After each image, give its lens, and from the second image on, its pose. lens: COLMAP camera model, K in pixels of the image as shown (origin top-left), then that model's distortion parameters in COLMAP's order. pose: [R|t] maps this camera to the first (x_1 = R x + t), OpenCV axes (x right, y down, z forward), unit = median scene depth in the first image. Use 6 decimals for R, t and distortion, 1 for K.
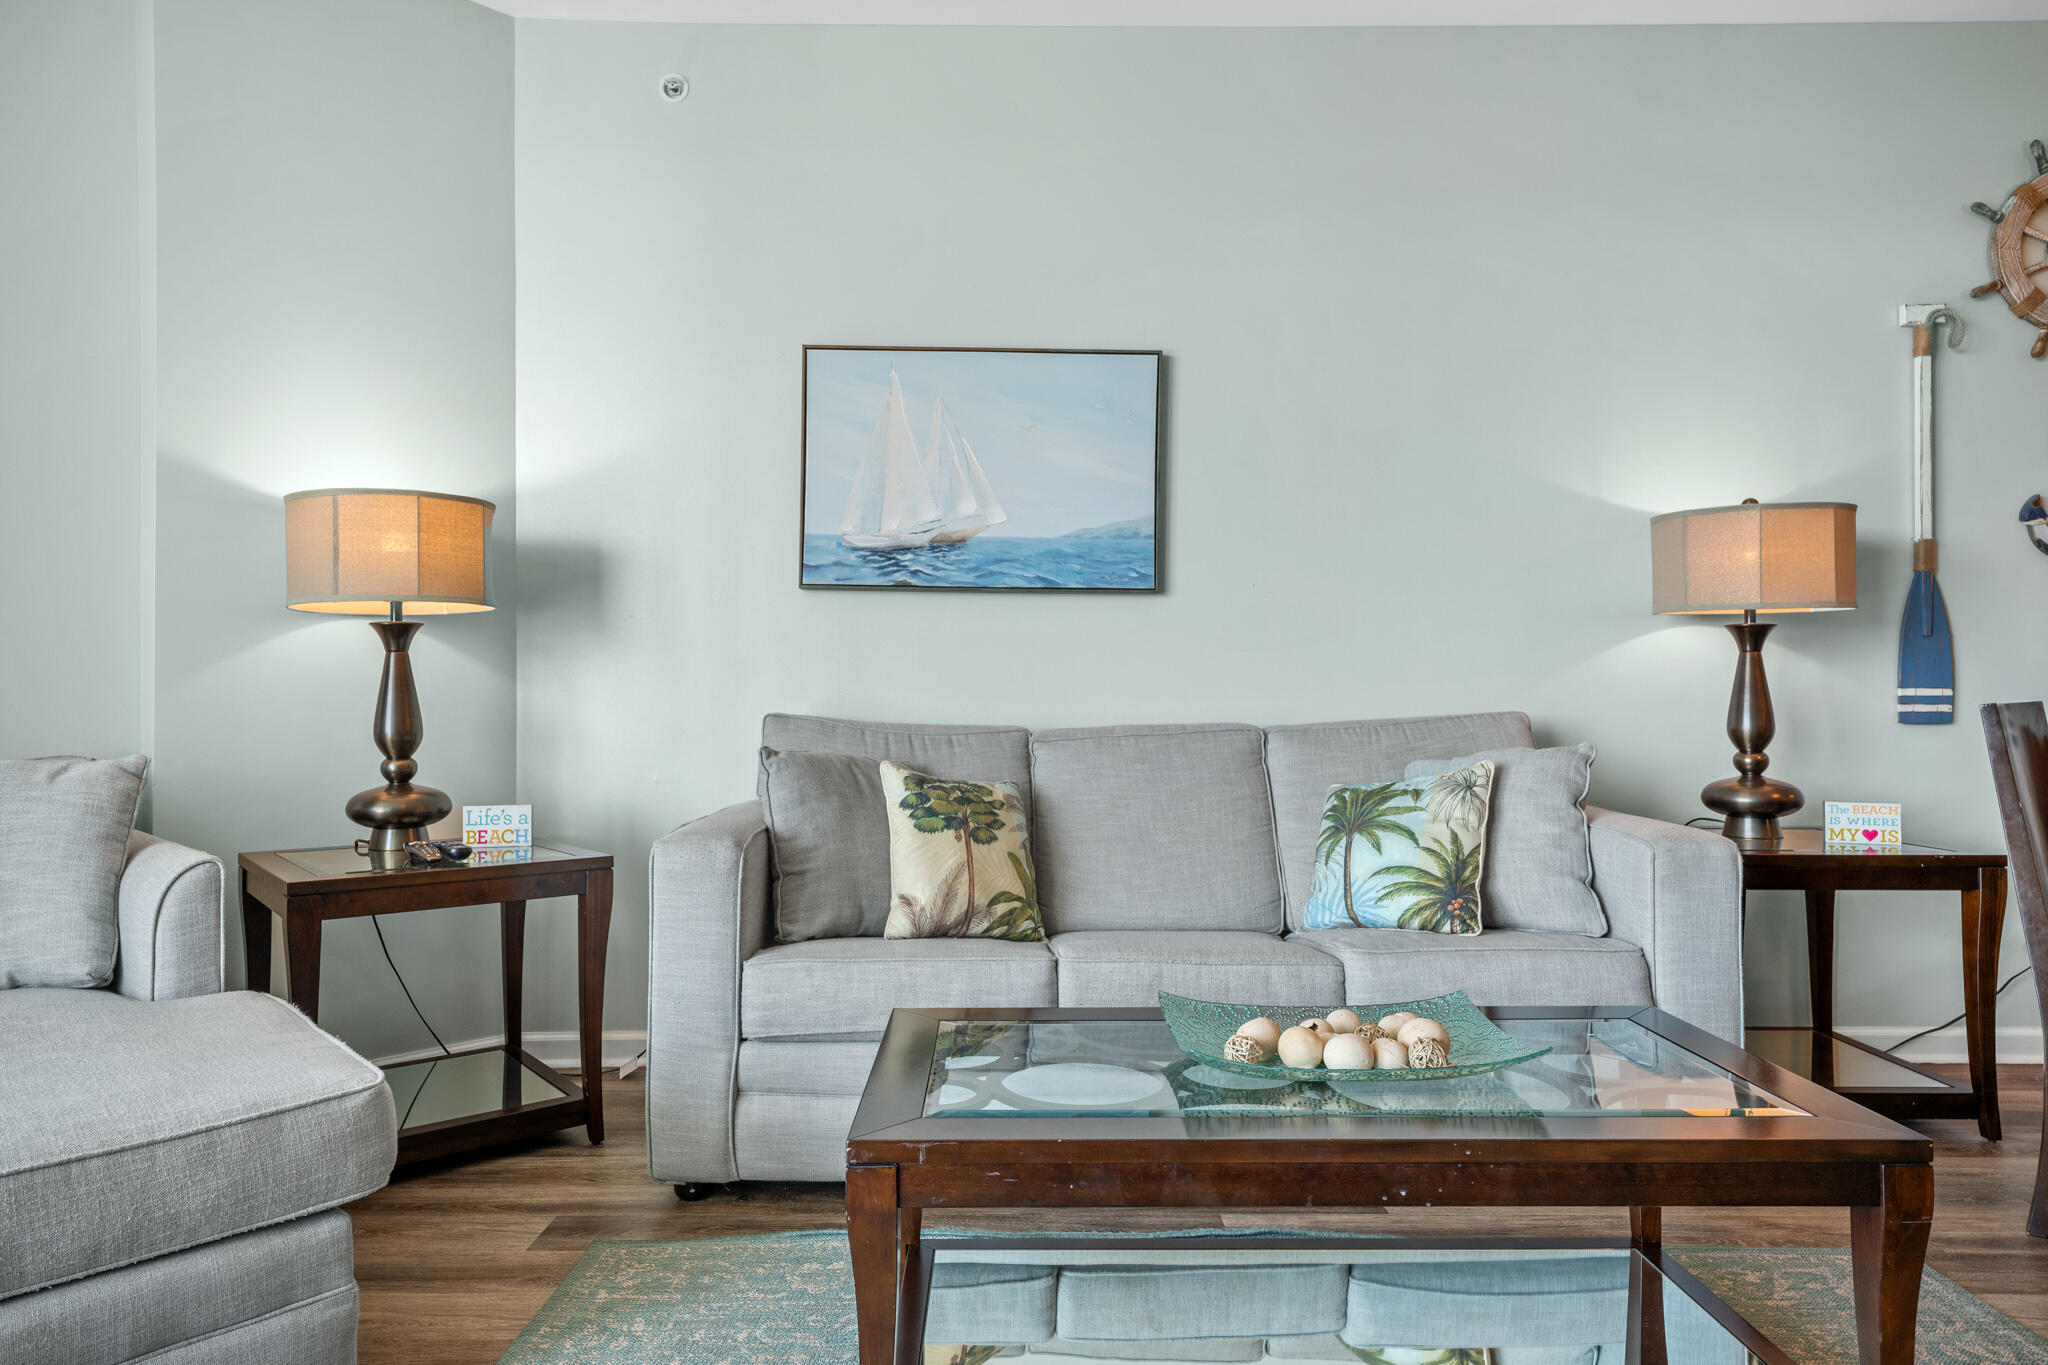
lens RADIAL K [[1255.5, 0, 1029.5], [0, 1255.5, 687.4], [0, 0, 1]] dist [0.007929, 0.000480]
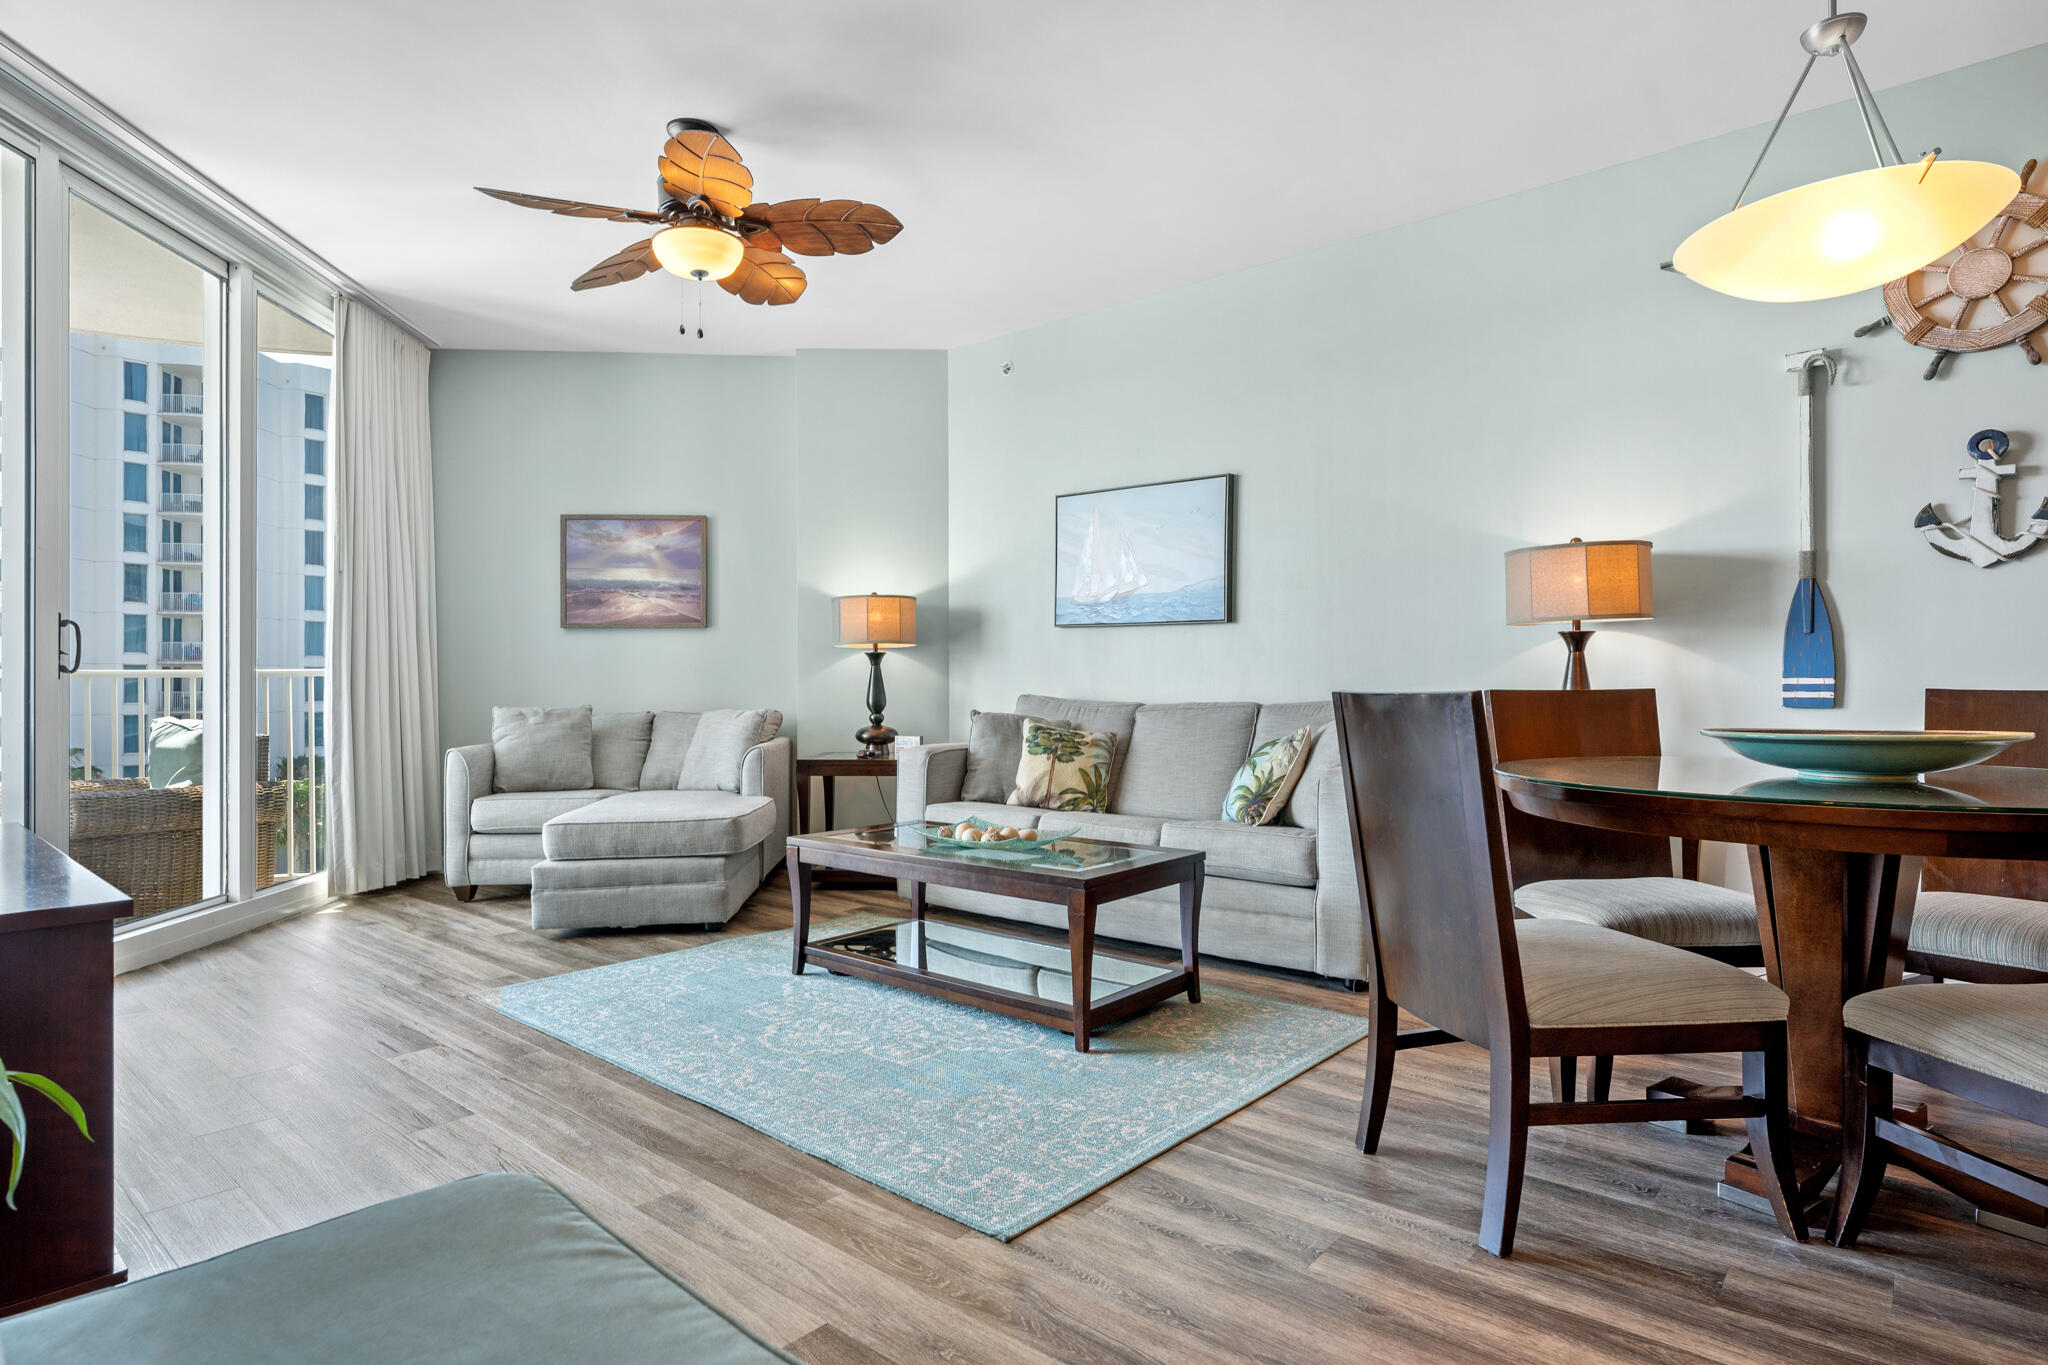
lens RADIAL K [[1074.8, 0, 1021.9], [0, 1074.8, 676.5], [0, 0, 1]] dist [-0.002502, -0.000436]
pose [[0.759773, -0.005634, -0.650165, 0.873240], [0.009199, 0.999956, 0.002085, -0.010121], [0.650124, -0.007565, 0.759791, -0.258681]]
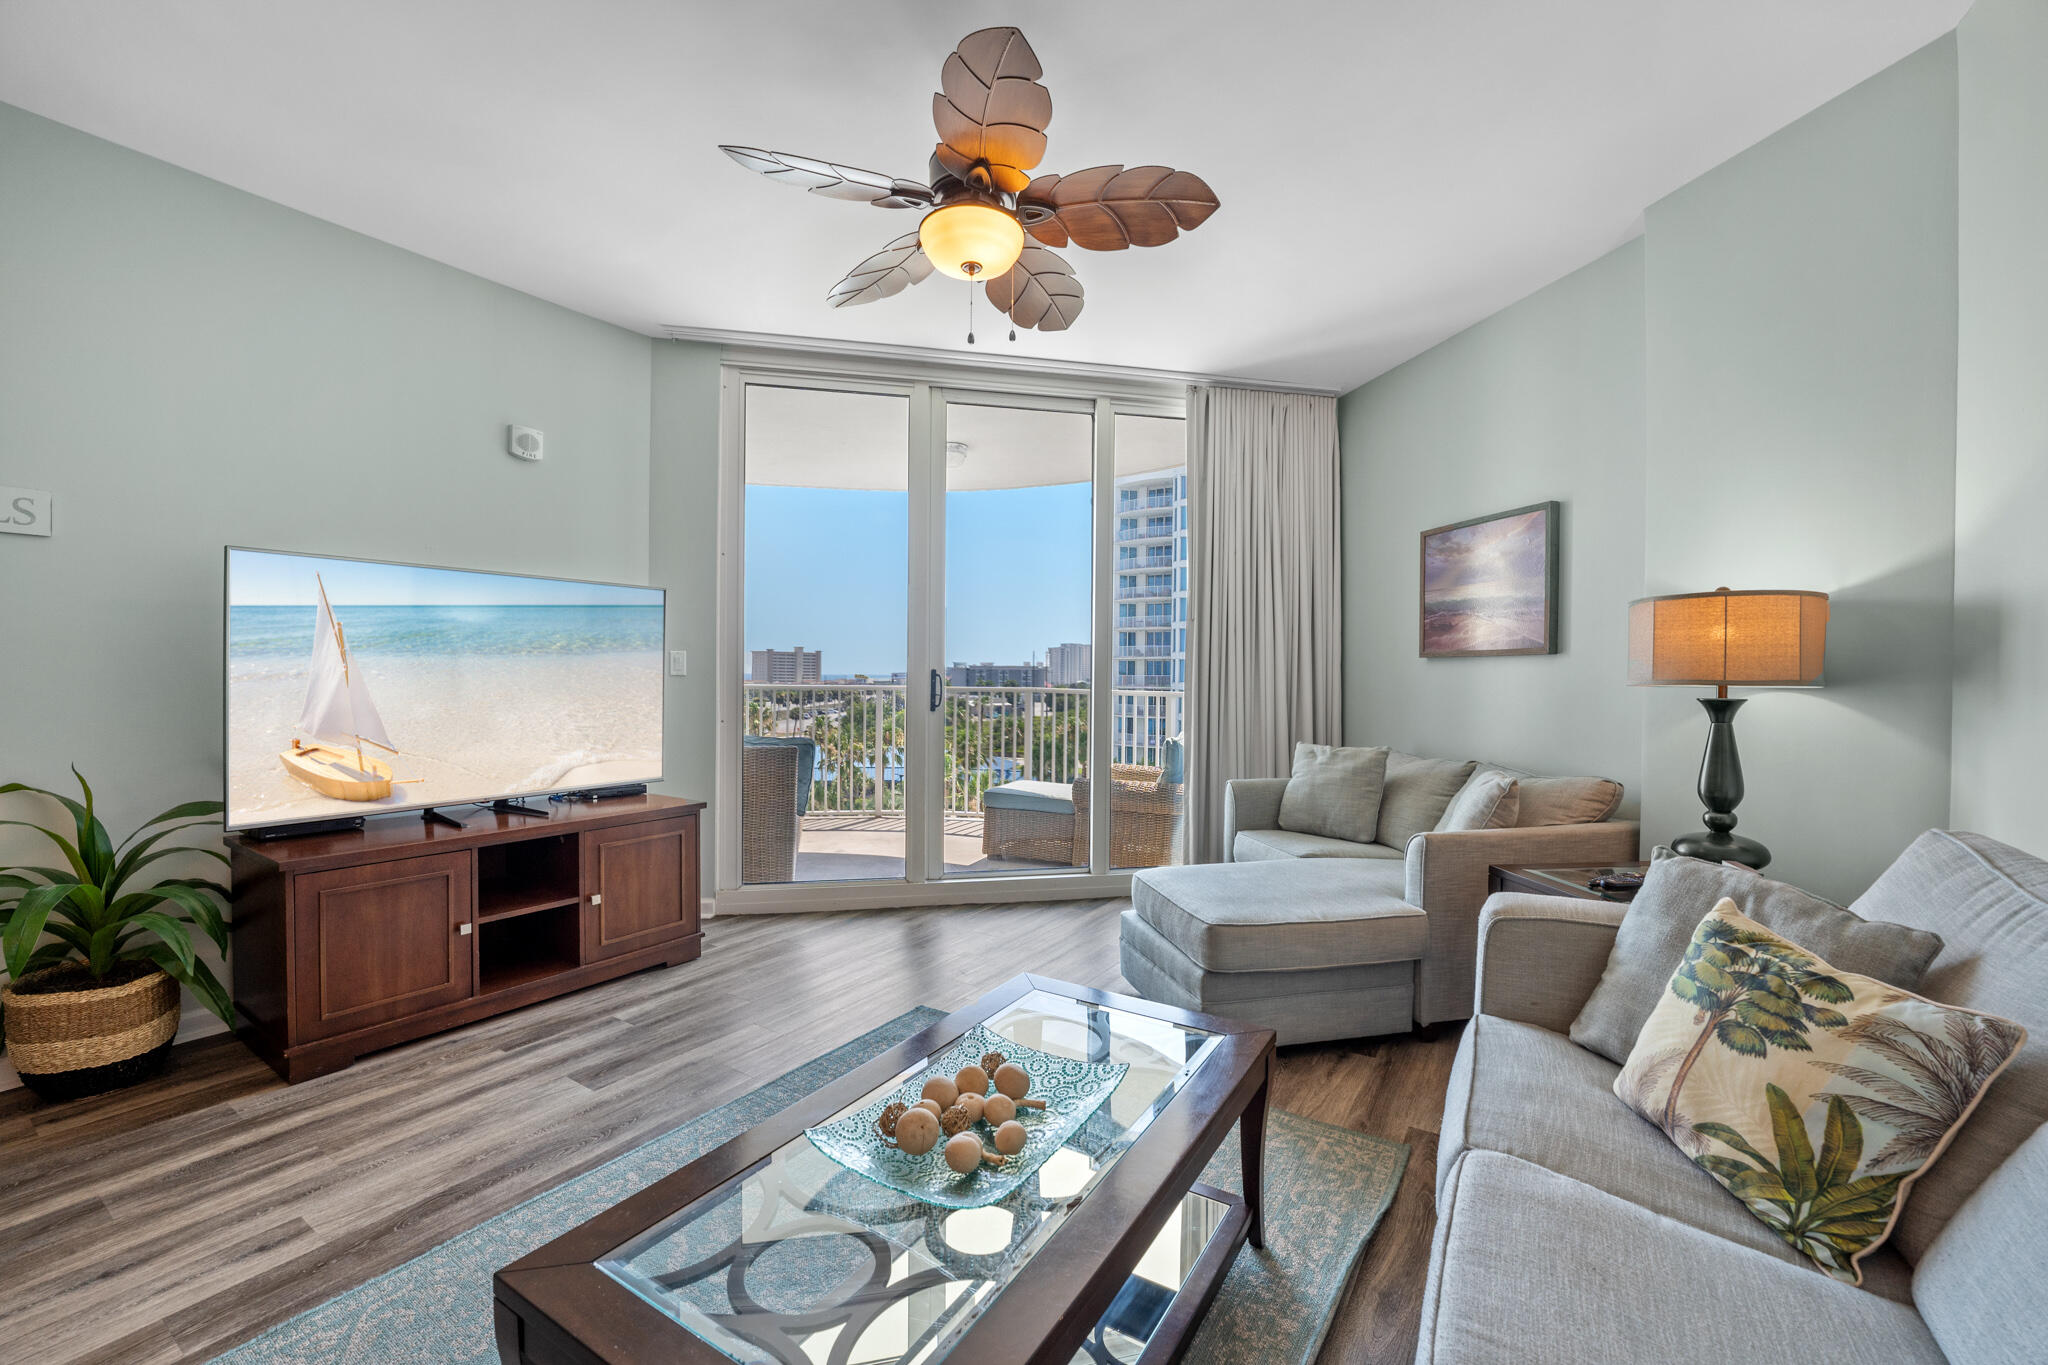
lens RADIAL K [[829.7, 0, 1022.9], [0, 829.7, 681.8], [0, 0, 1]] dist [-0.023623, -0.000083]
pose [[-0.540161, 0.007256, -0.841530, 0.481058], [0.003579, 0.999974, 0.006326, -0.070411], [0.841554, 0.000405, -0.540173, 0.808159]]
